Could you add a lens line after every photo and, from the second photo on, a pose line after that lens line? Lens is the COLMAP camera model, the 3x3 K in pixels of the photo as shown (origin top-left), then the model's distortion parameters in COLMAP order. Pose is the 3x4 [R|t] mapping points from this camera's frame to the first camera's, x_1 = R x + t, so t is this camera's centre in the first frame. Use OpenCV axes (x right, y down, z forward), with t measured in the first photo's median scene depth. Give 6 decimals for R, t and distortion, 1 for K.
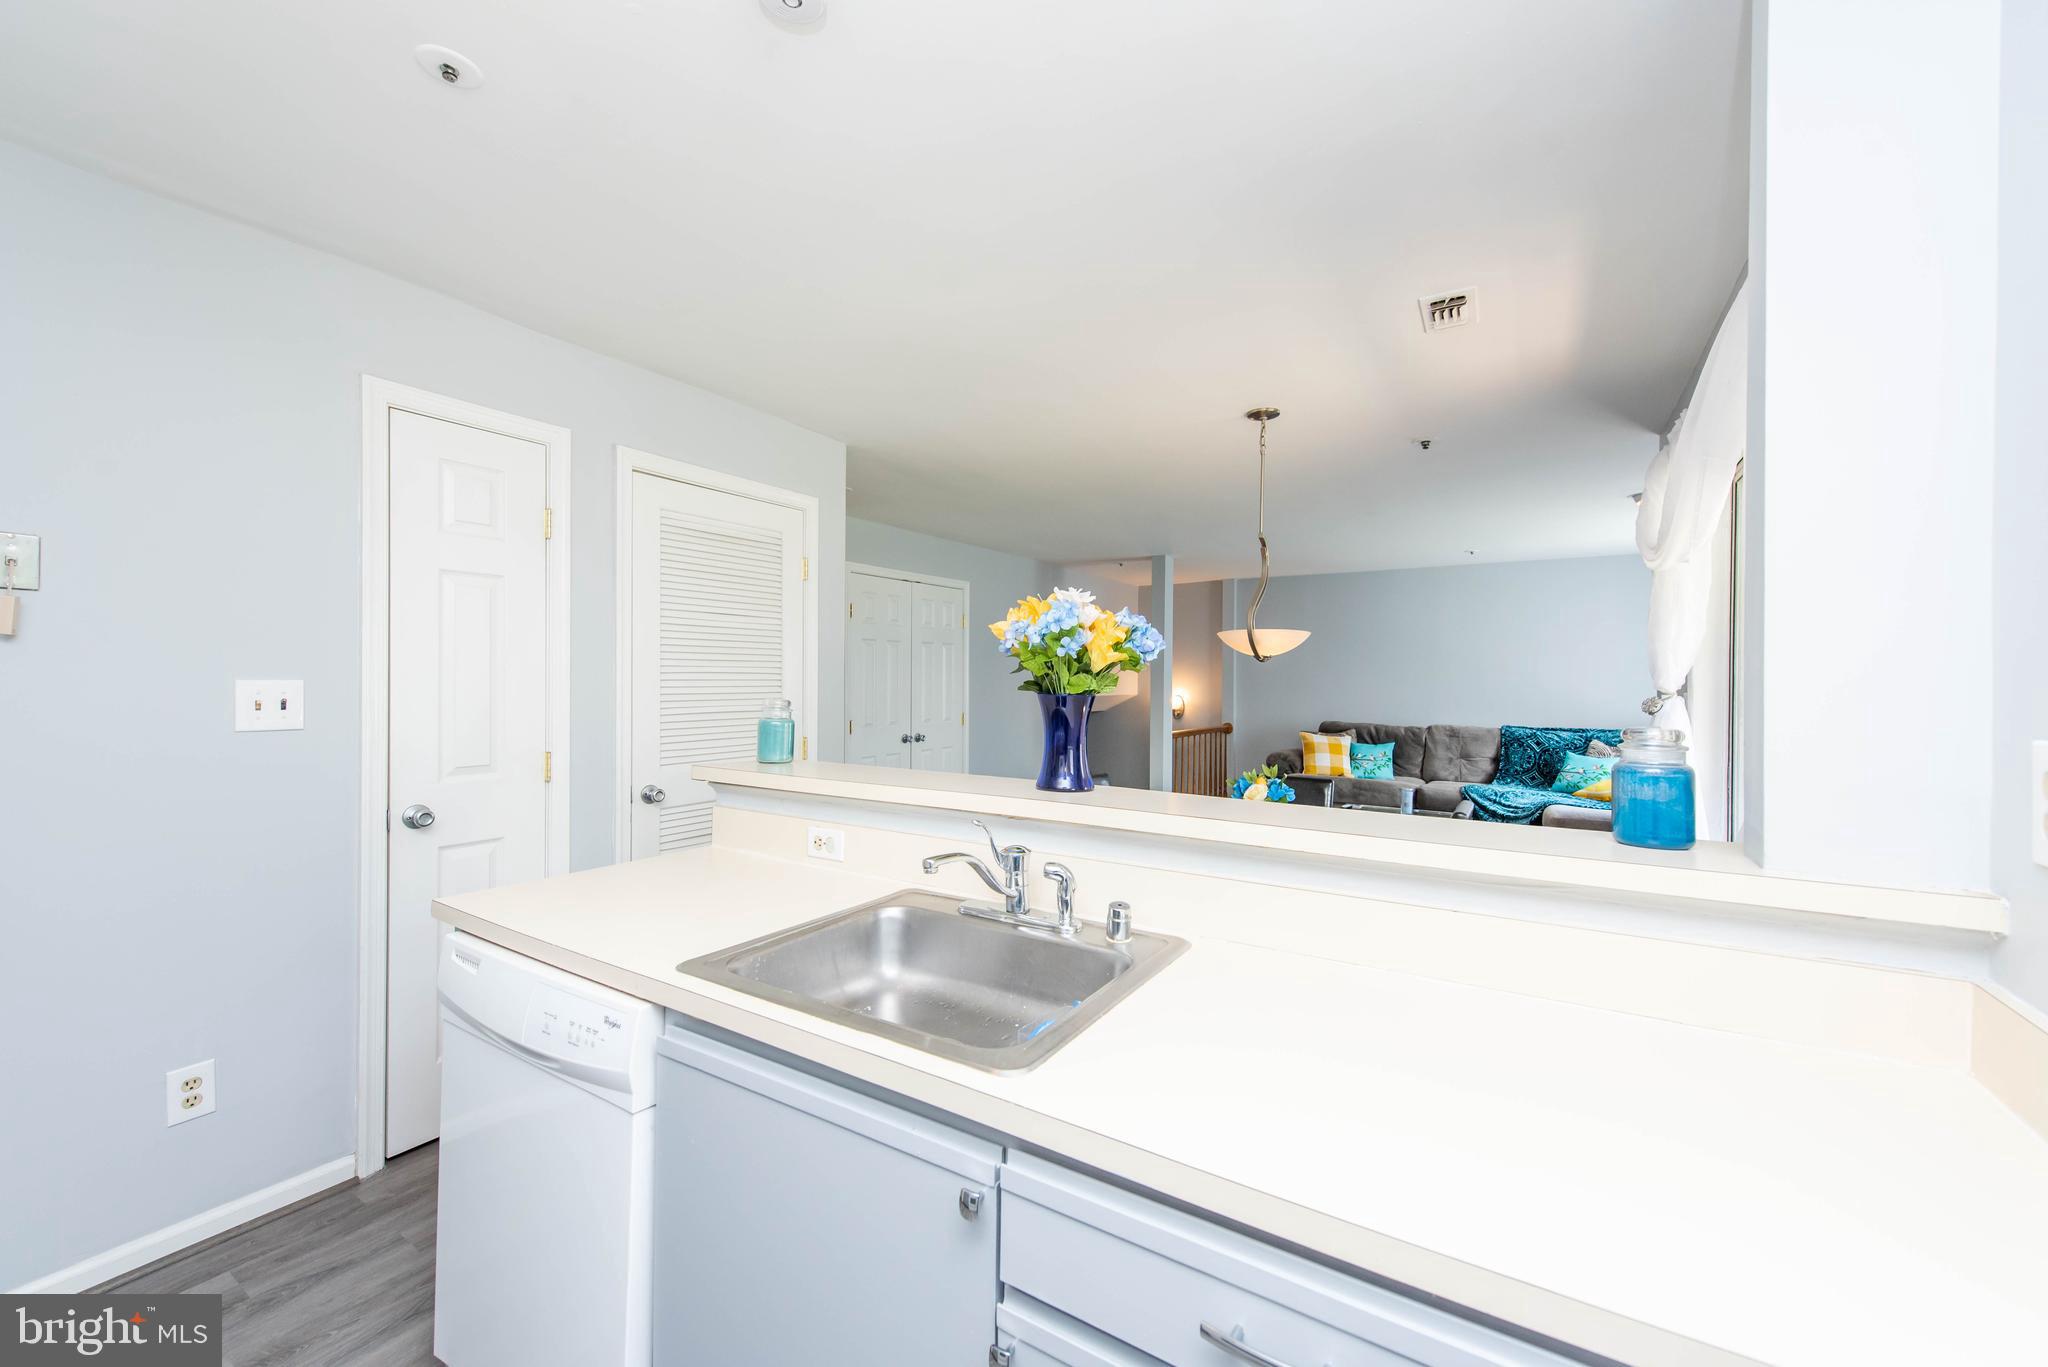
lens RADIAL K [[802.0, 0, 1030.2], [0, 802.0, 682.1], [0, 0, 1]] dist [0.019674, -0.005729]
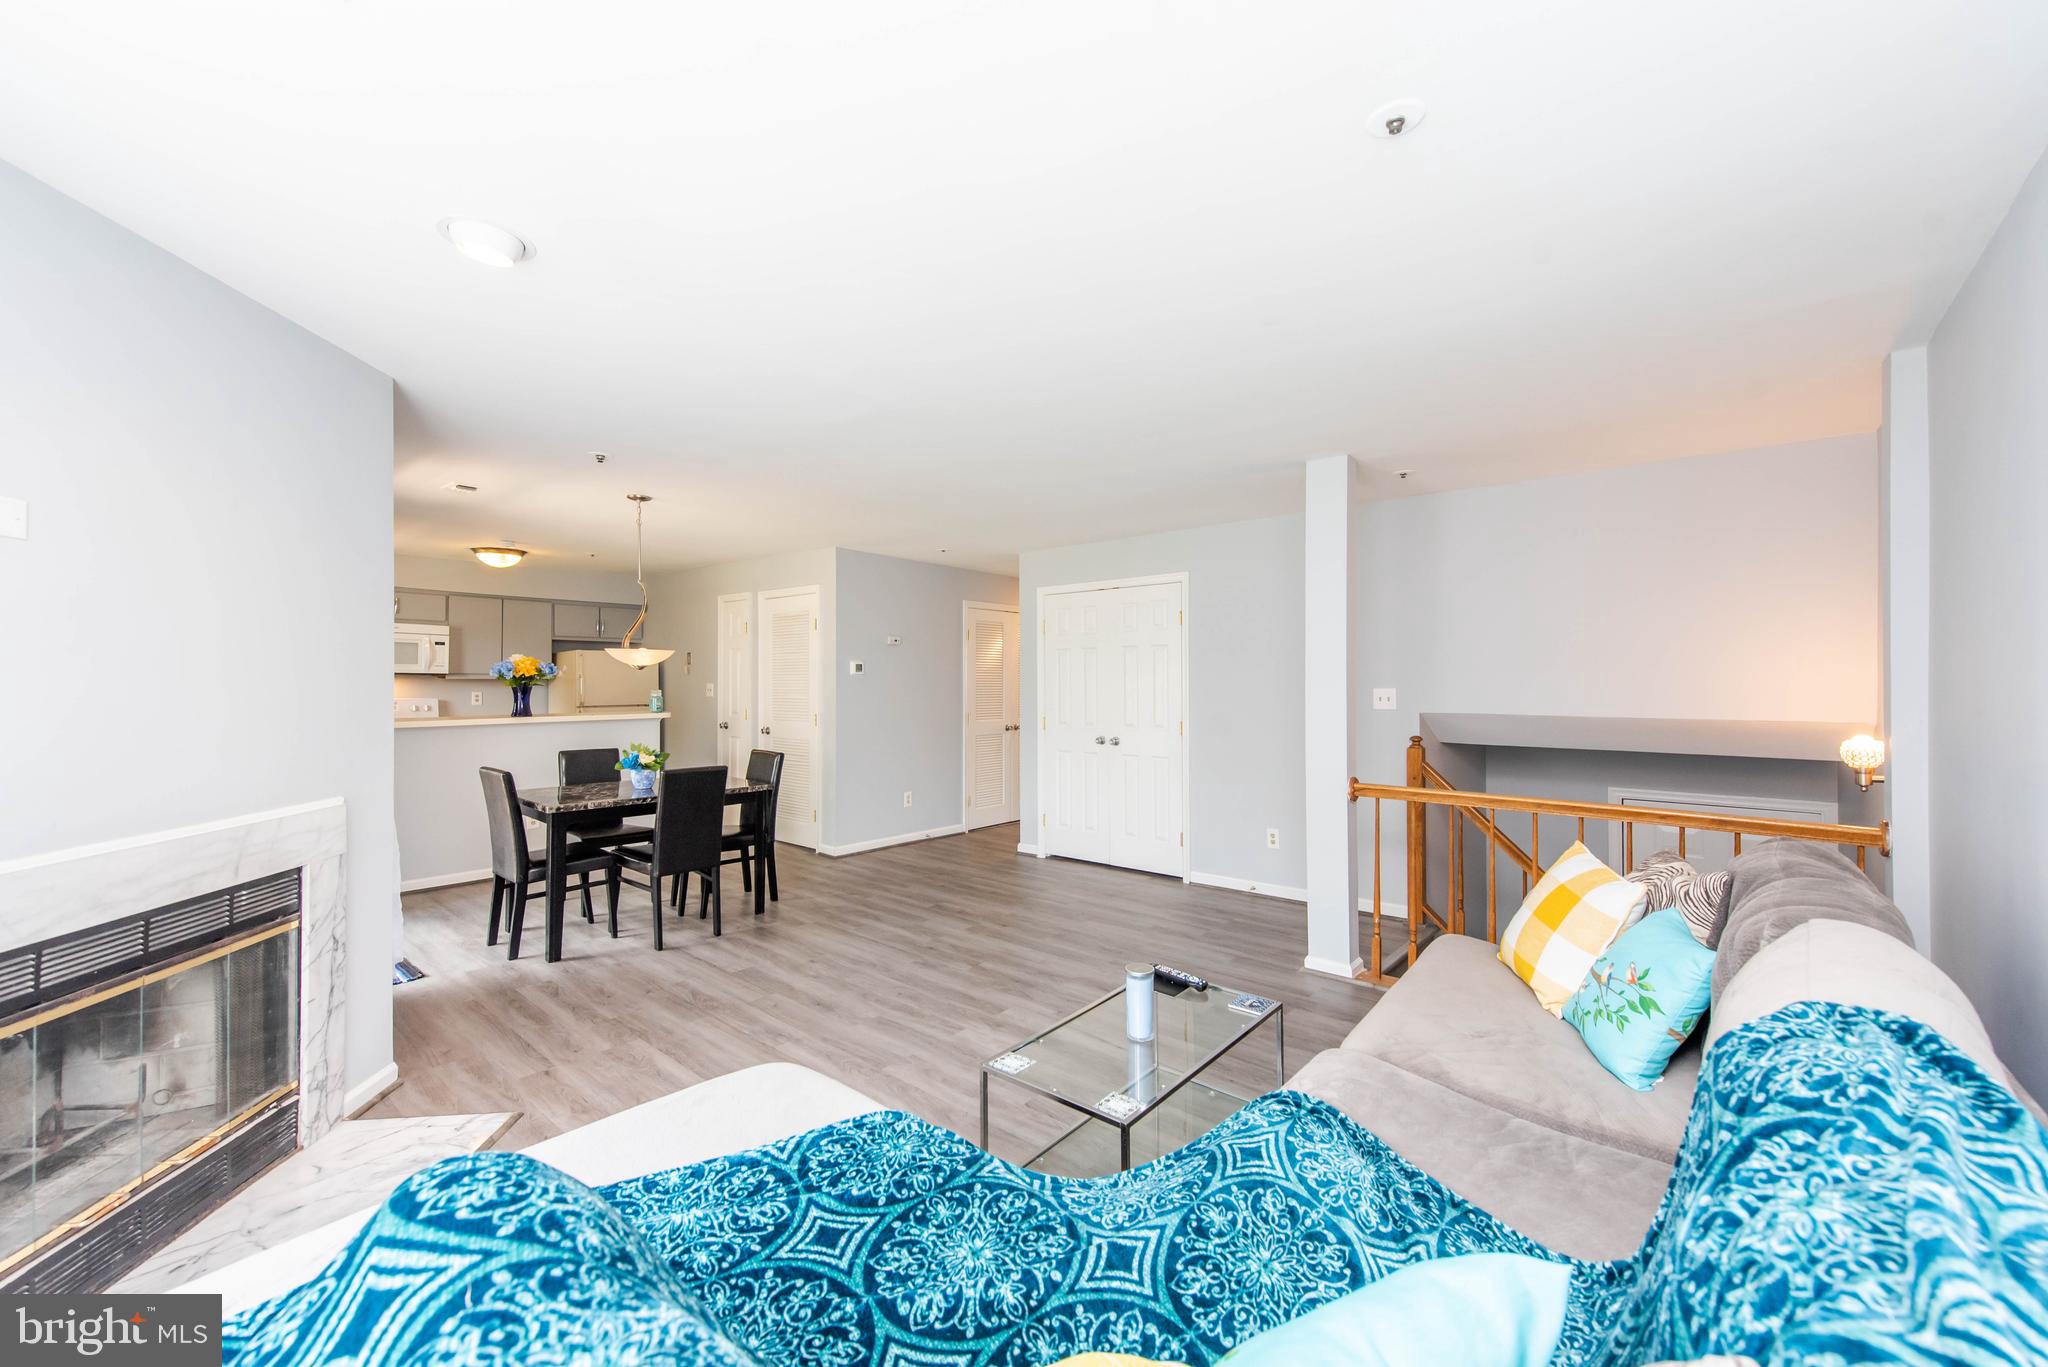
lens RADIAL K [[802.0, 0, 1030.2], [0, 802.0, 682.1], [0, 0, 1]] dist [0.019674, -0.005729]
pose [[-0.145975, -0.003910, -0.989281, 0.779415], [-0.005121, 0.999982, -0.003196, -0.001077], [0.989275, 0.004600, -0.145992, 0.918845]]
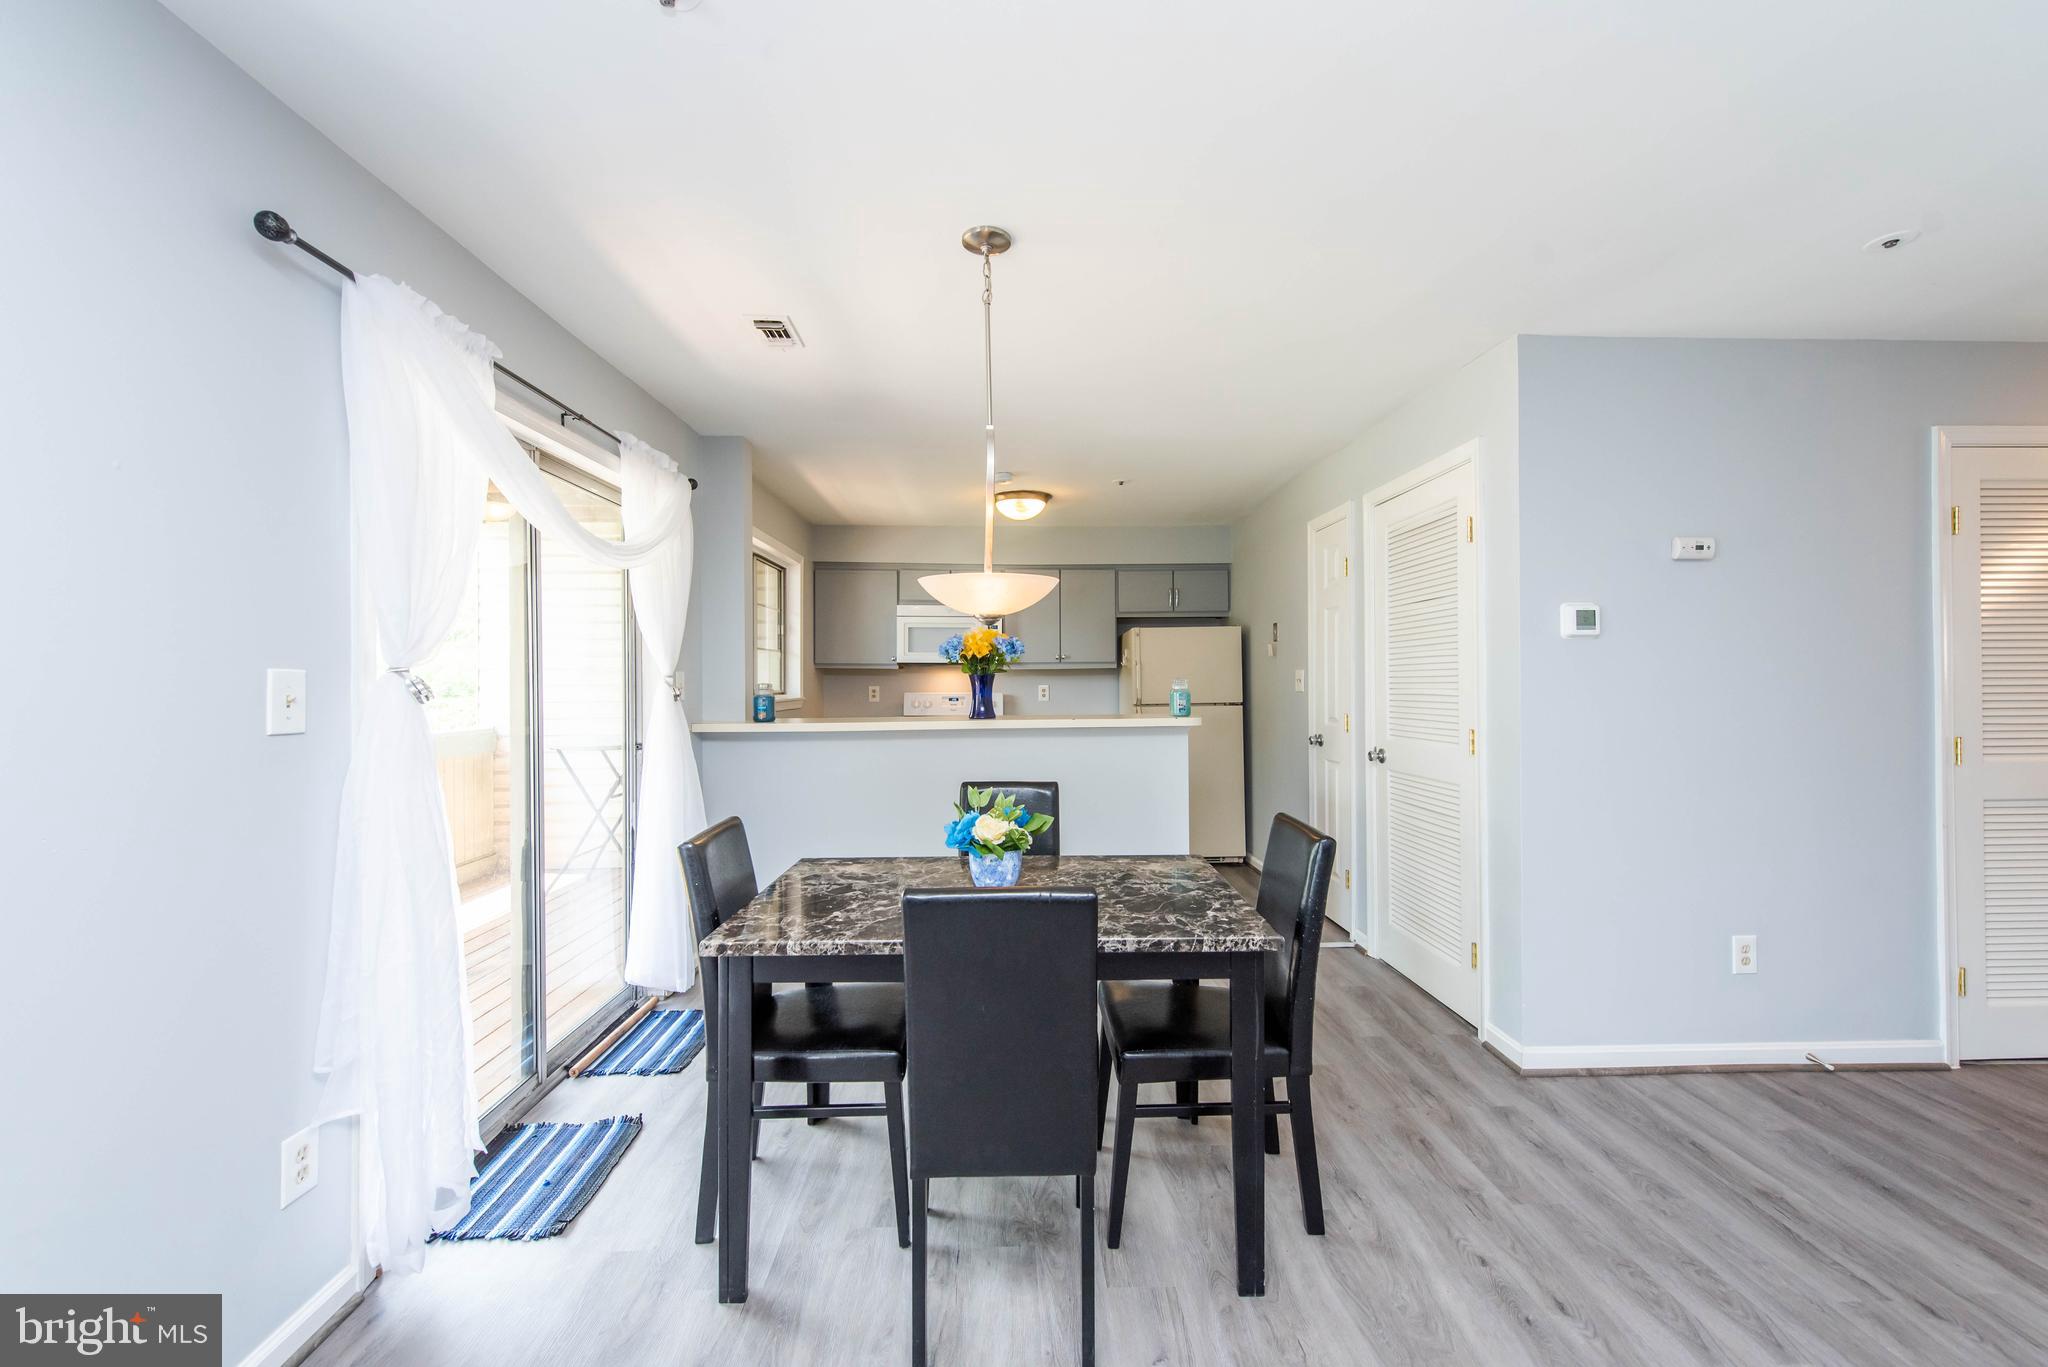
lens RADIAL K [[802.0, 0, 1030.2], [0, 802.0, 682.1], [0, 0, 1]] dist [0.019674, -0.005729]
pose [[-0.828695, 0.002678, -0.559694, 0.299937], [0.003967, 0.999992, -0.001090, 0.010299], [0.559686, -0.003123, -0.828699, 0.749325]]
